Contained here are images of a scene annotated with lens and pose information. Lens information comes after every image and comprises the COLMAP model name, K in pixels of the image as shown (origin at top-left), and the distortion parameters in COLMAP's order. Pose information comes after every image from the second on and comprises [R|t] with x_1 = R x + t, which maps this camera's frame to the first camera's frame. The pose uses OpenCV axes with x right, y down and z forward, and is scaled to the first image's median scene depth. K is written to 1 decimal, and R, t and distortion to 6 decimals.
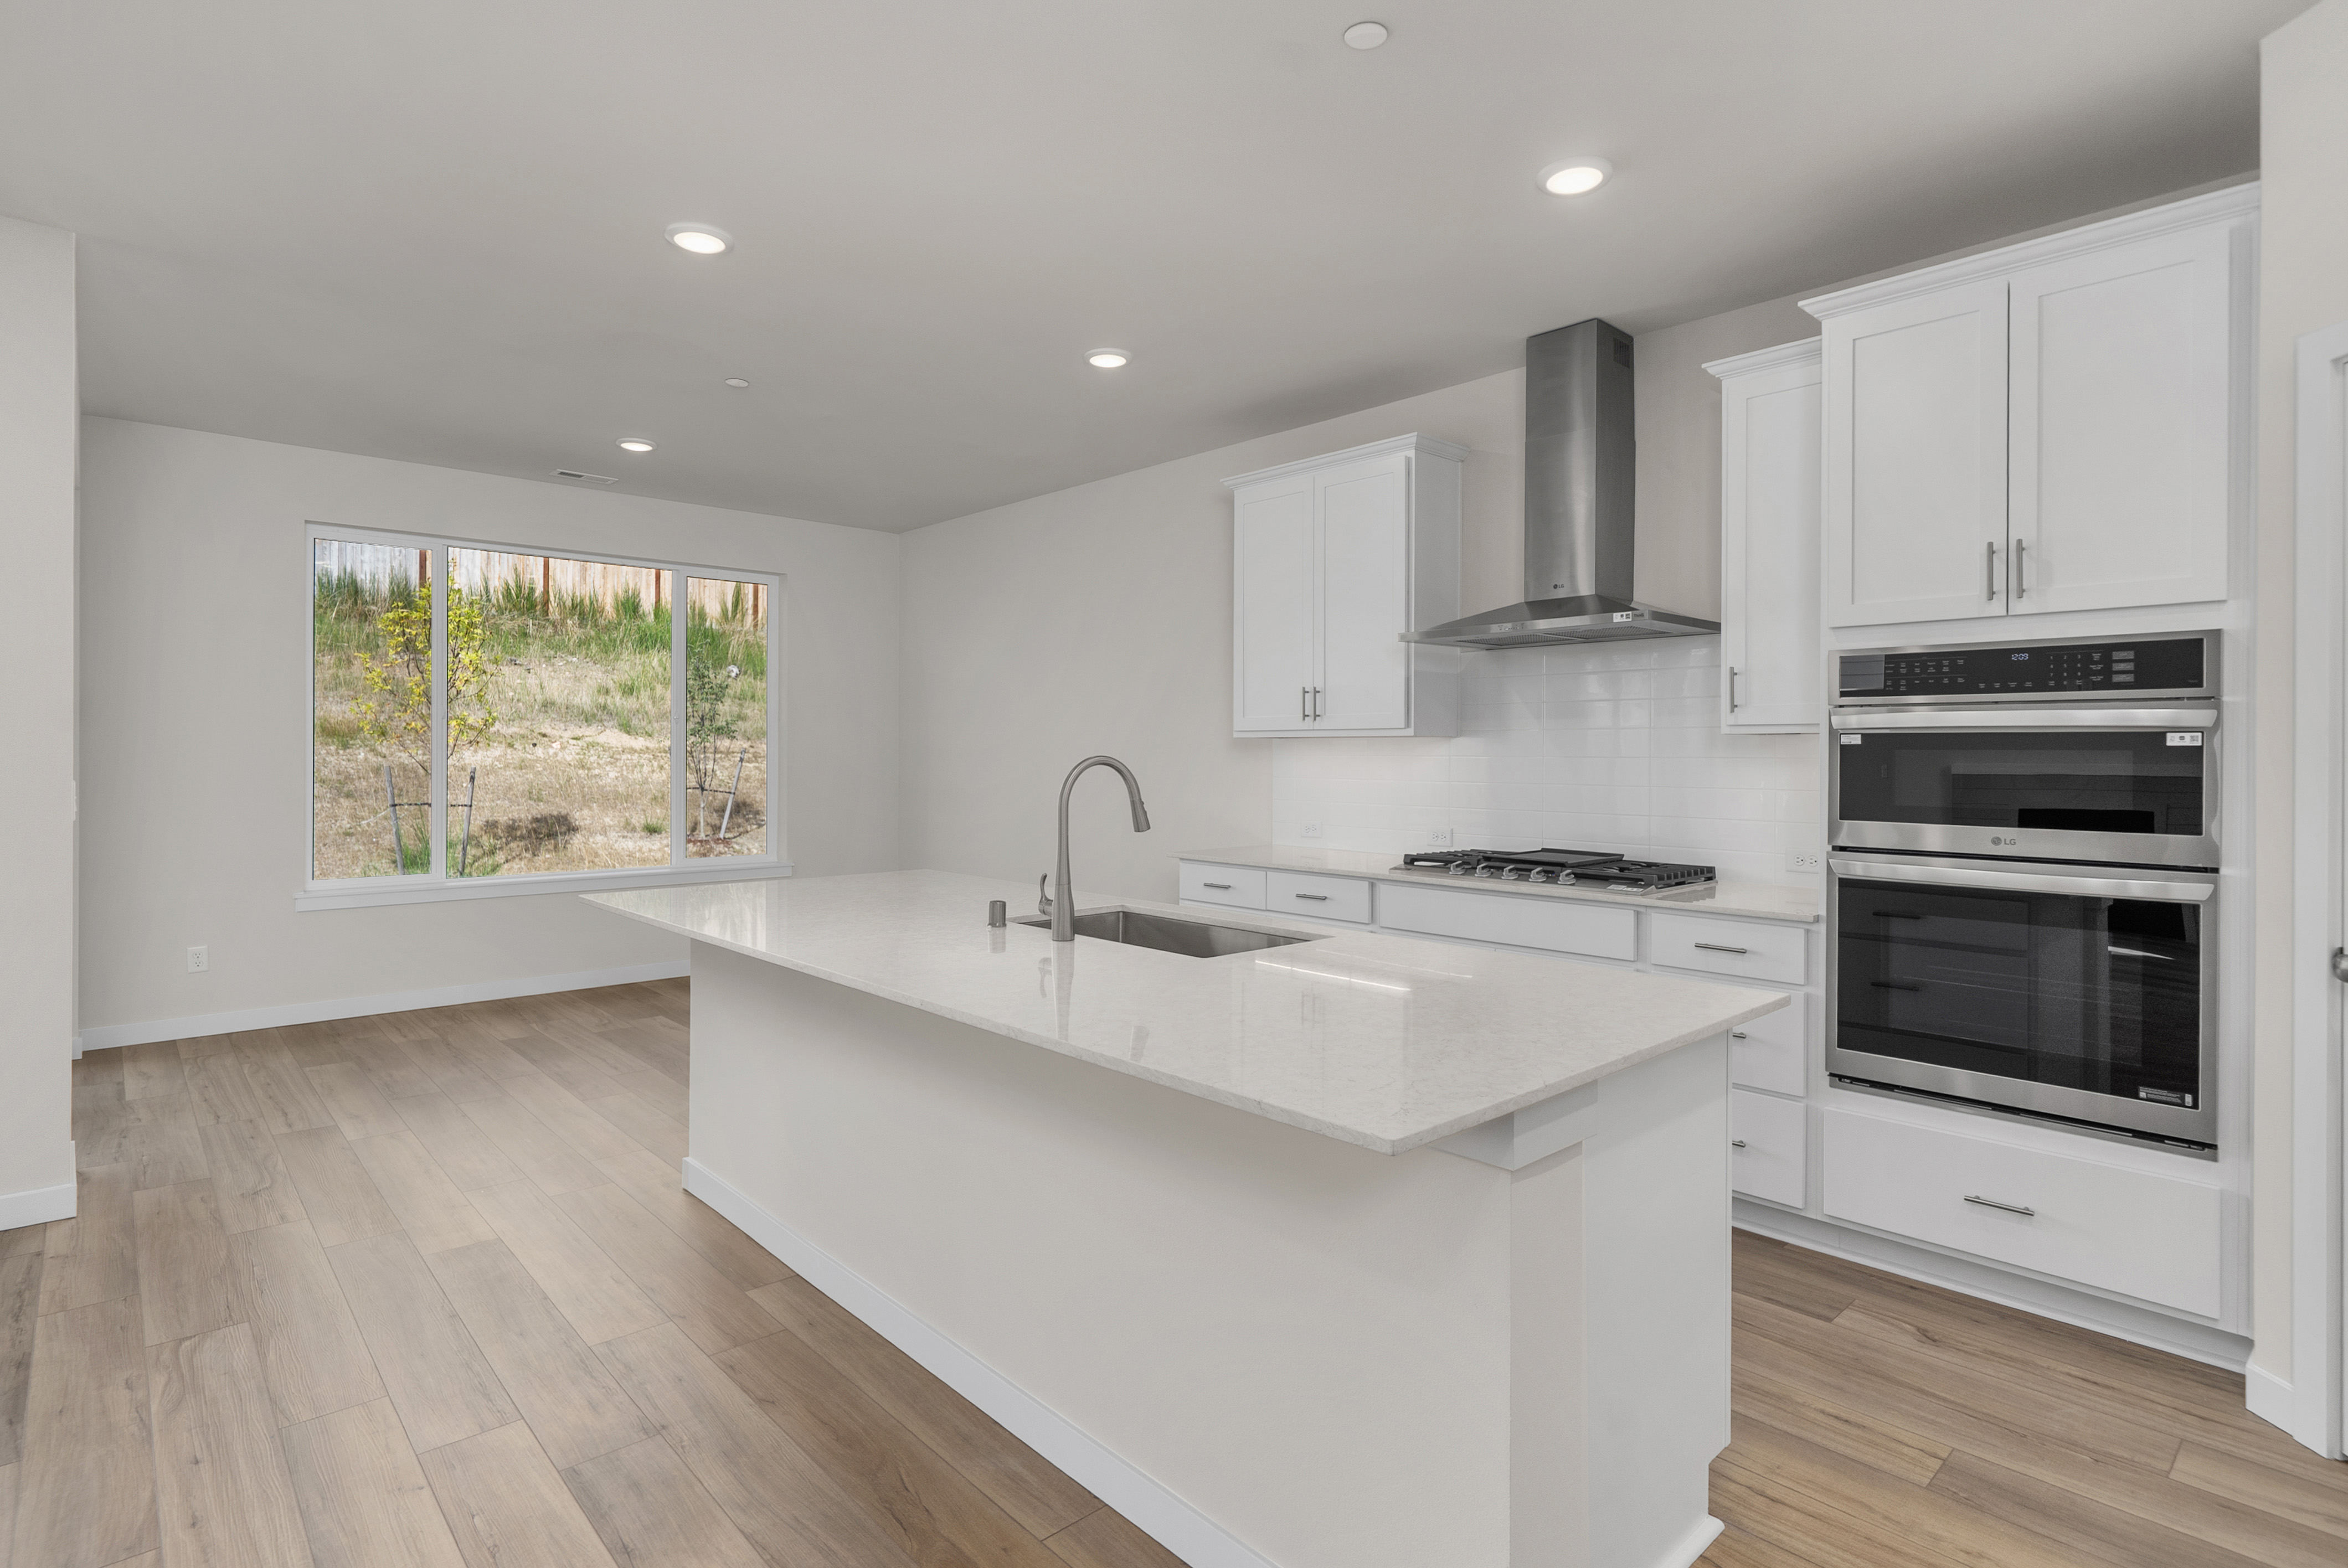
lens RADIAL K [[1150.3, 0, 1176.0], [0, 1150.3, 762.9], [0, 0, 1]] dist [-0.000119, 0.000045]
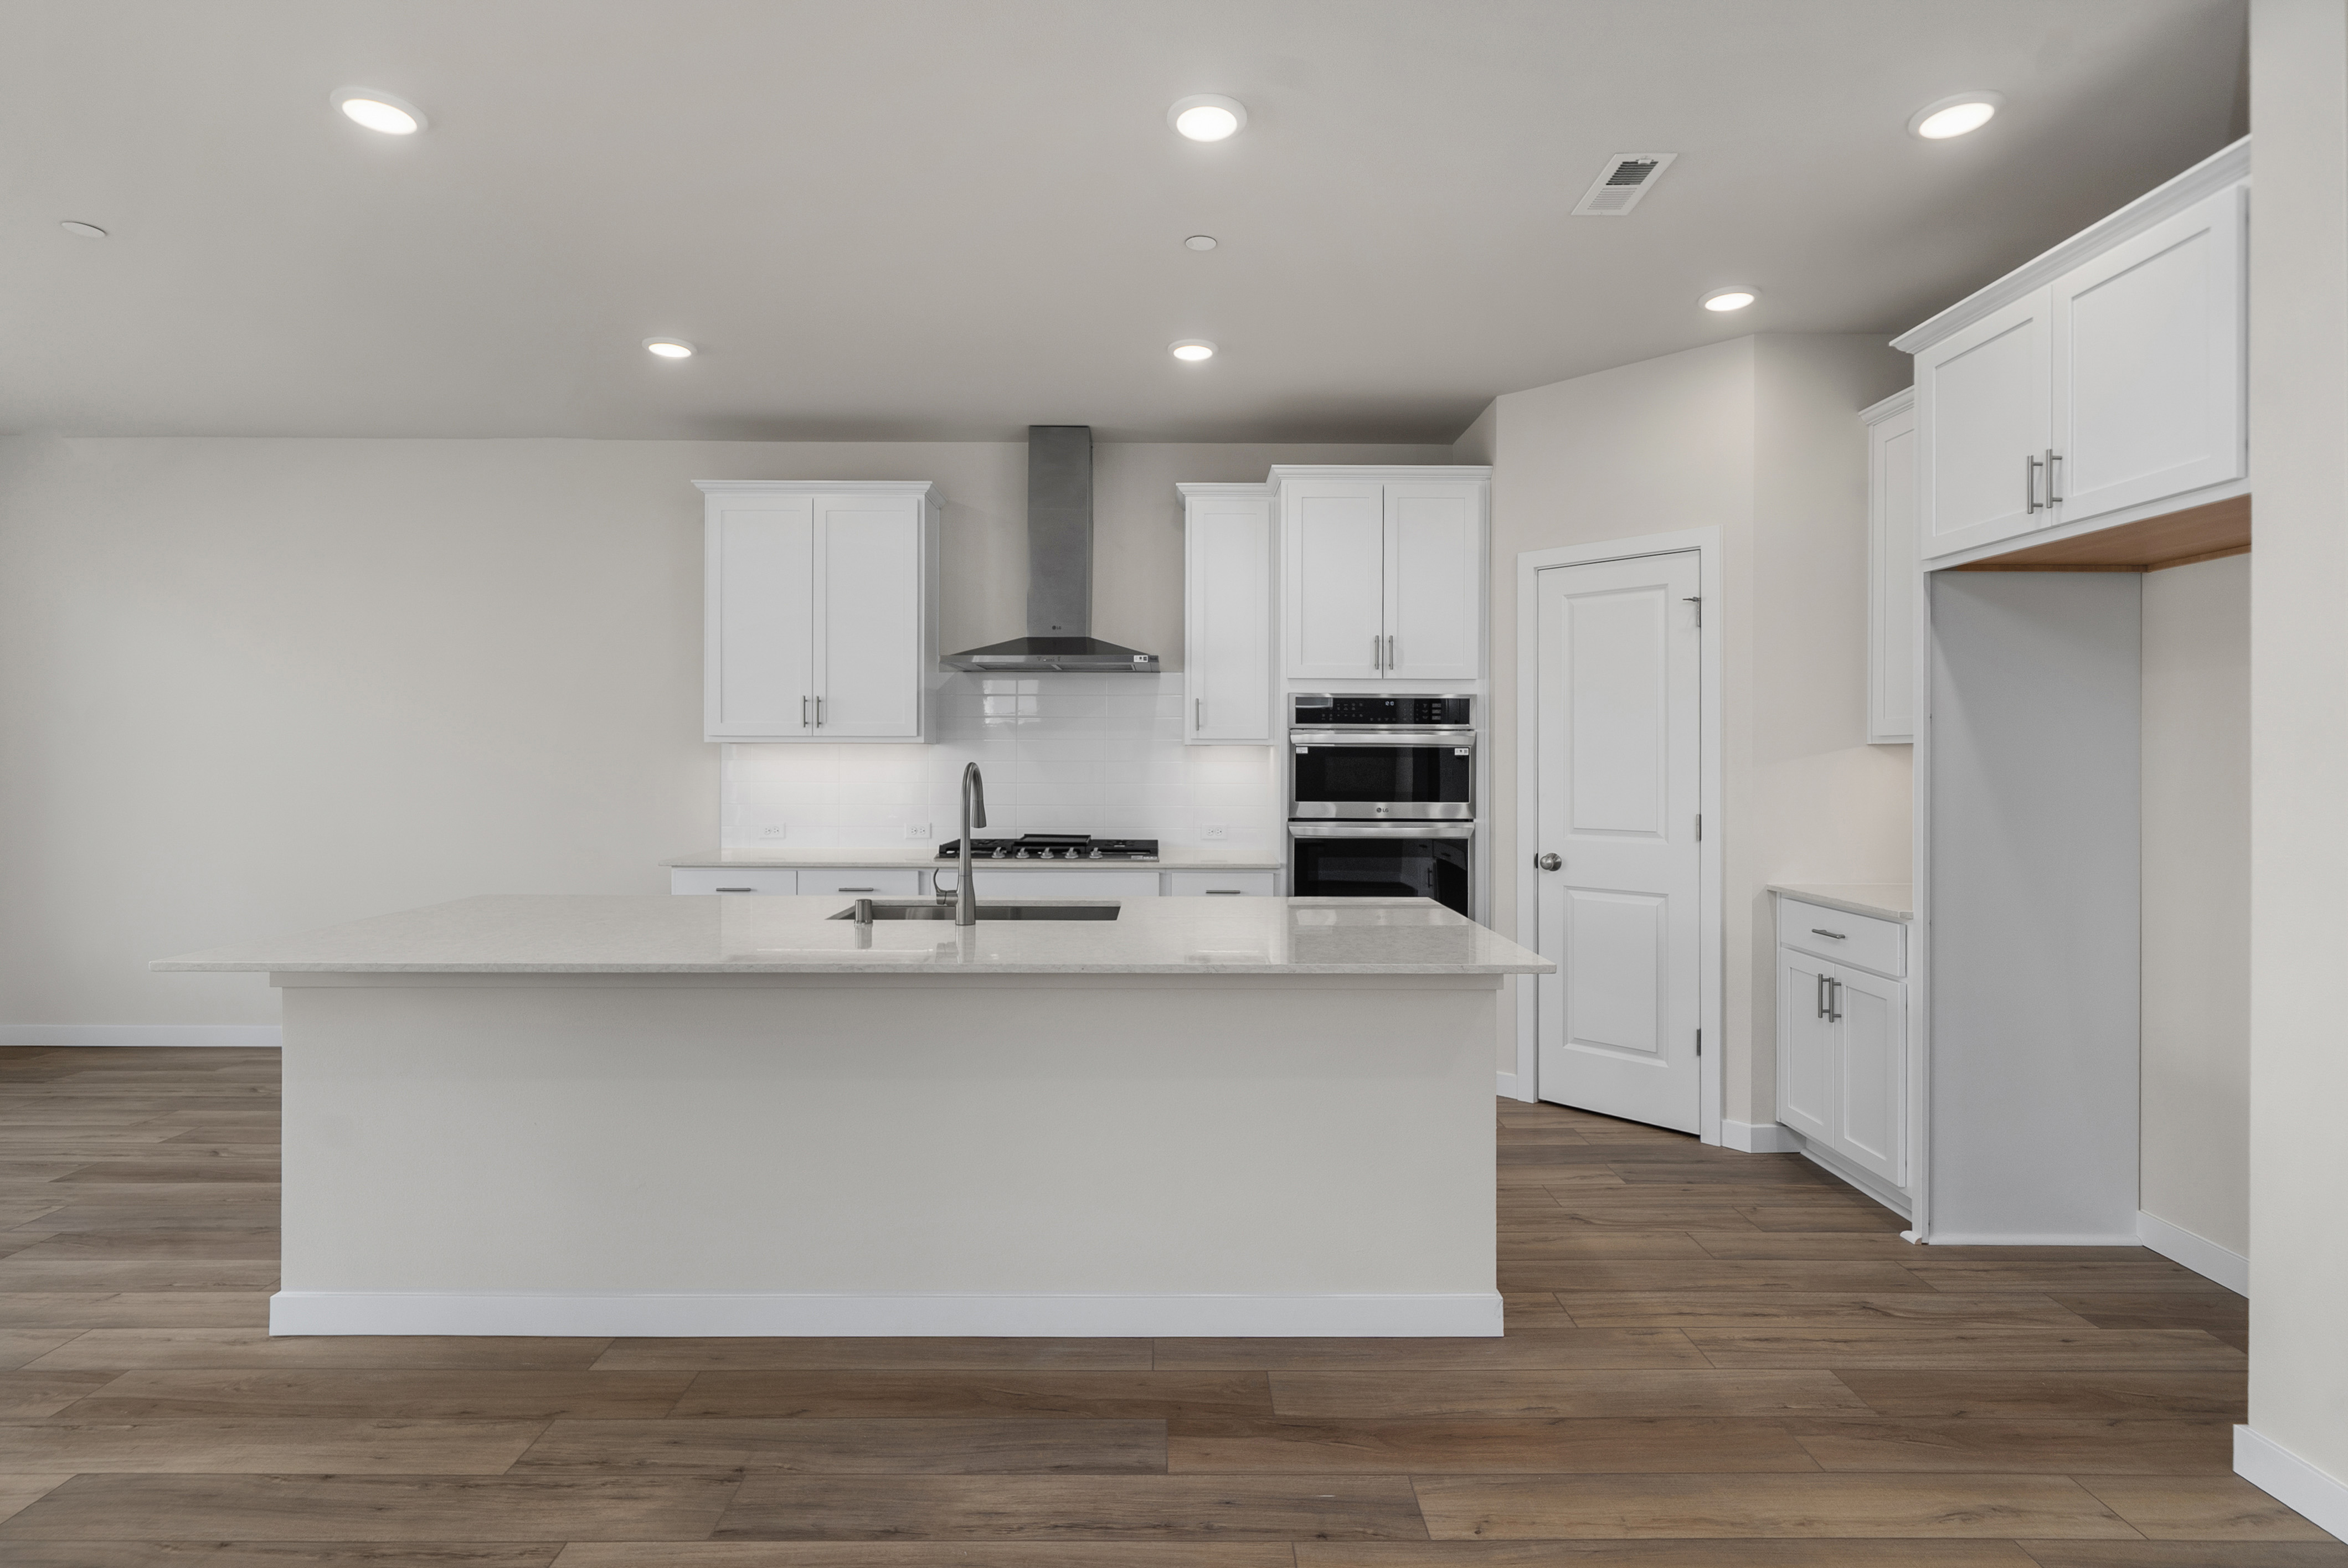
lens RADIAL K [[1150.3, 0, 1169.2], [0, 1150.3, 756.1], [0, 0, 1]] dist [-0.000119, 0.000045]
pose [[0.675620, -0.000625, 0.737250, -0.752219], [0.005969, 0.999972, -0.004623, -0.006483], [-0.737226, 0.007524, 0.675604, 0.072912]]
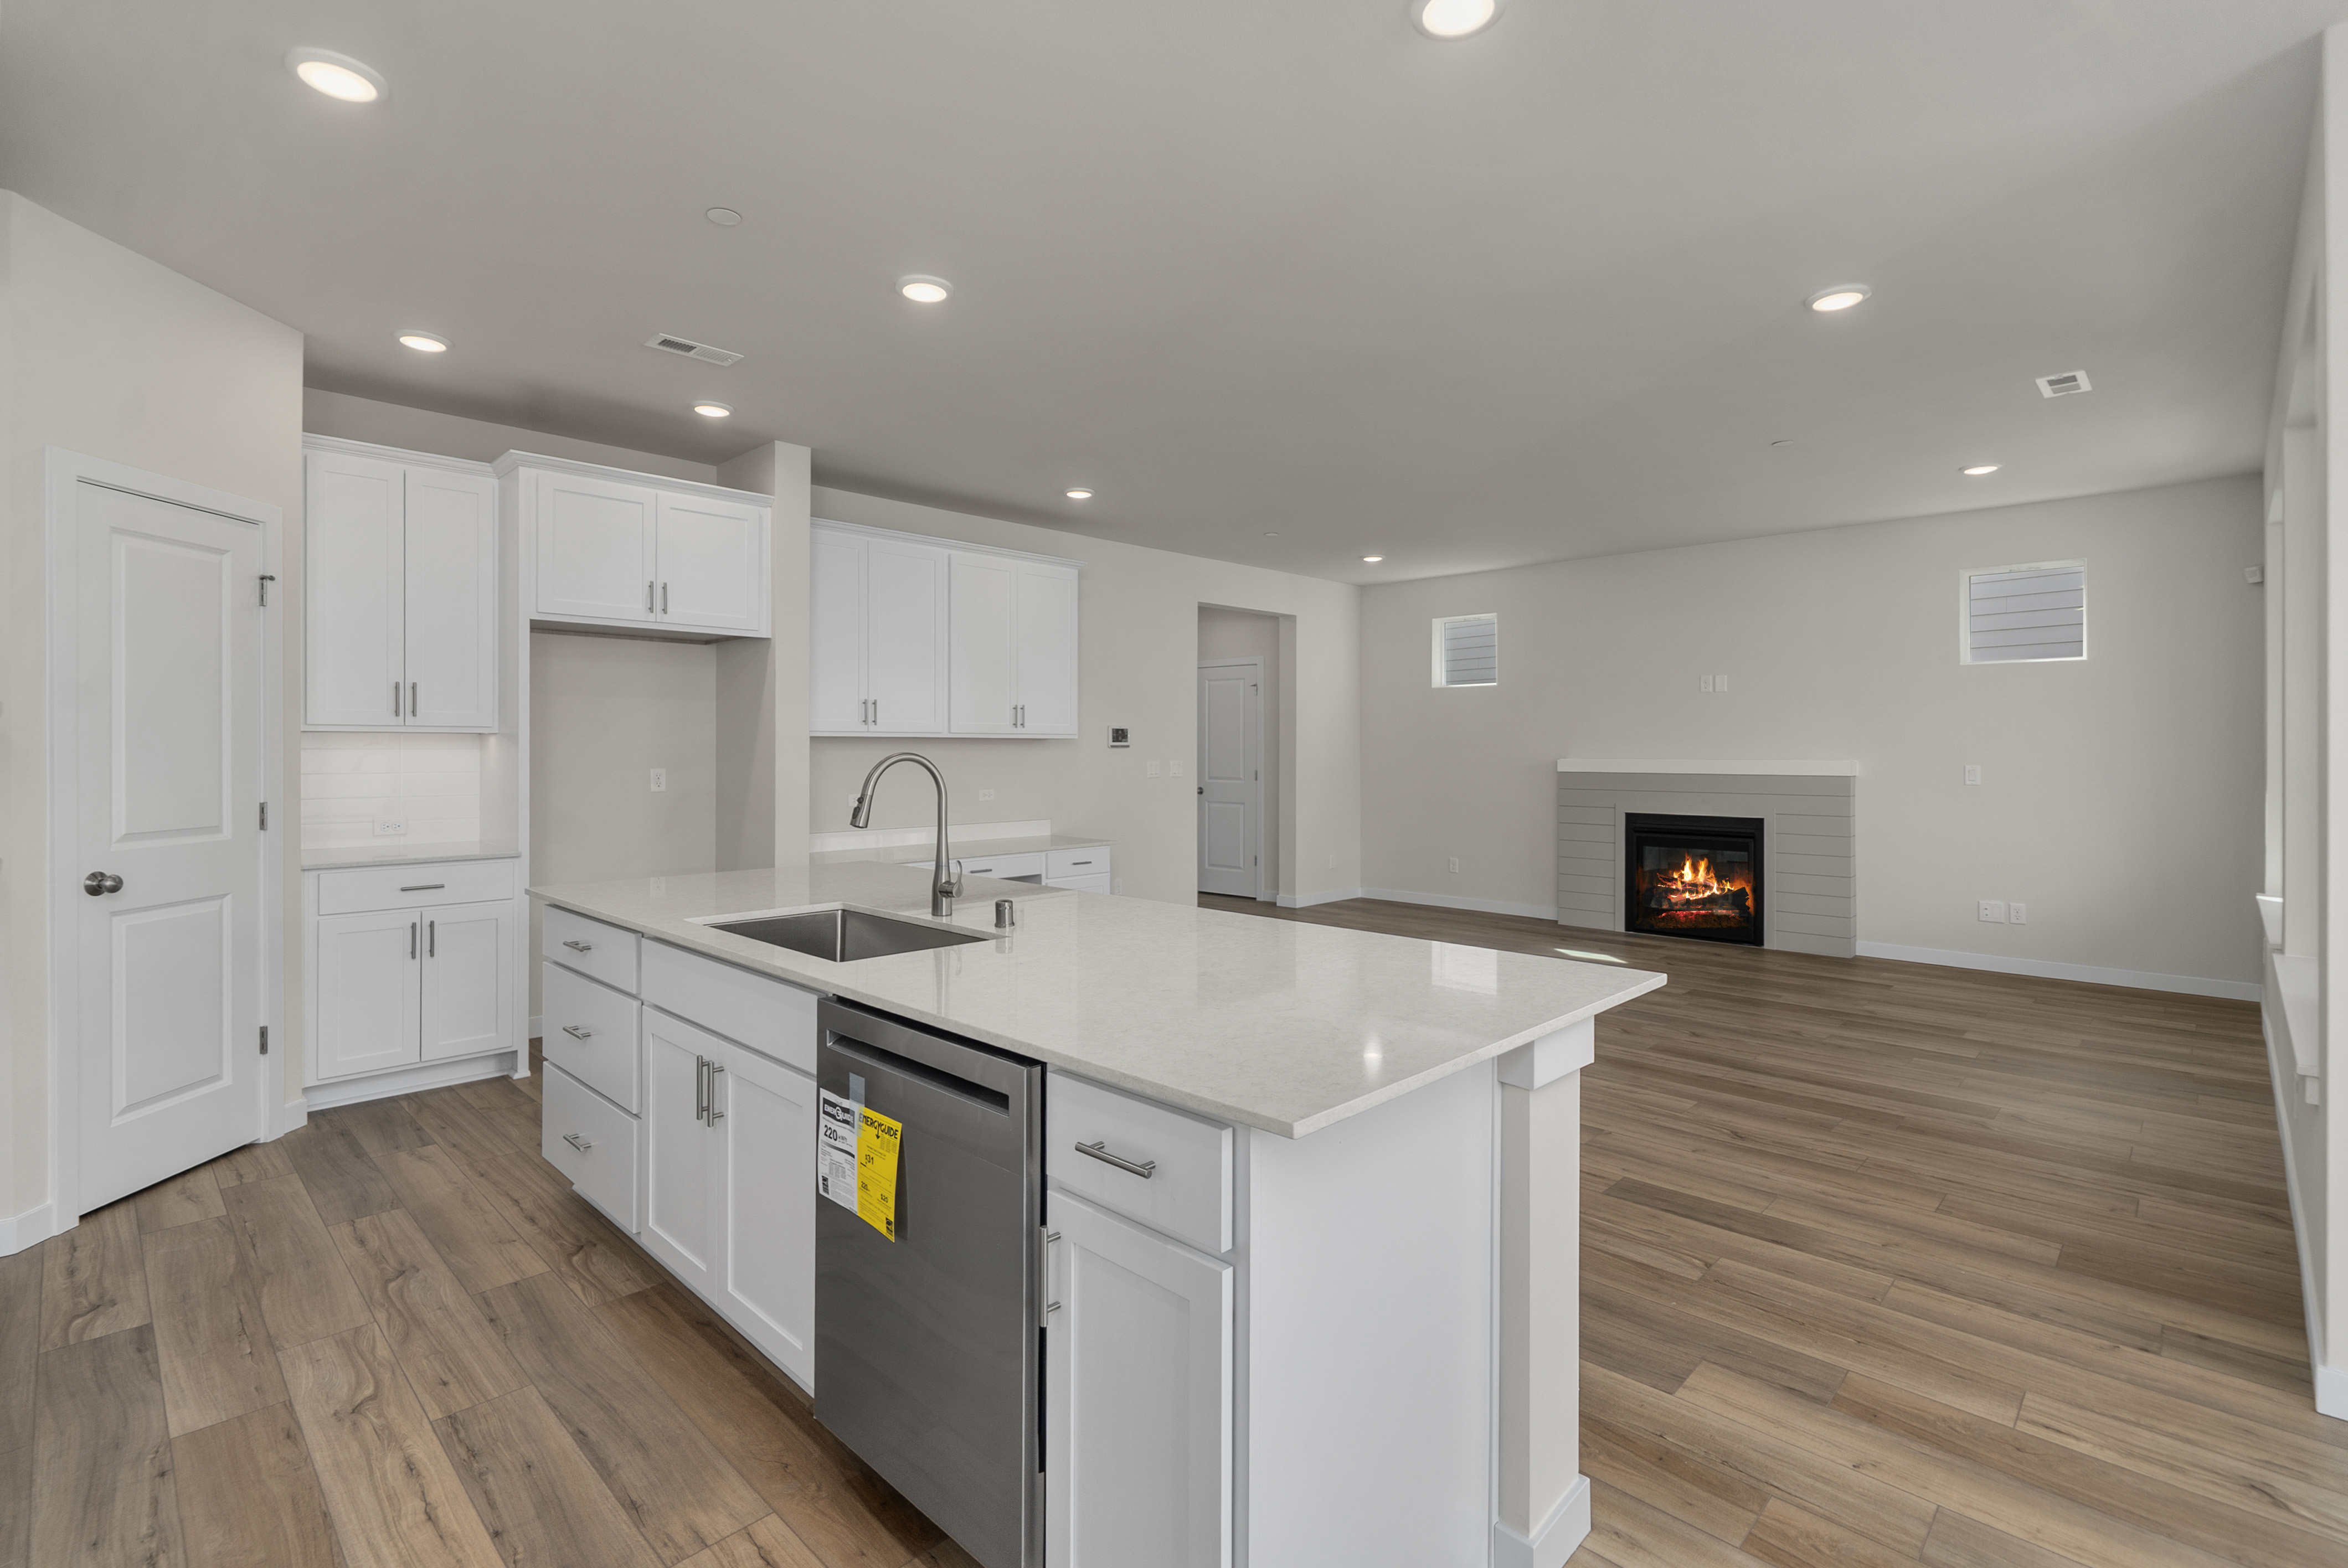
lens RADIAL K [[1072.8, 0, 1179.6], [0, 1072.8, 743.3], [0, 0, 1]] dist [-0.003941, 0.000864]
pose [[-0.998270, -0.005860, -0.058501, -0.253228], [-0.006017, 0.999979, 0.002501, -0.017345], [0.058485, 0.002848, -0.998284, 1.941369]]
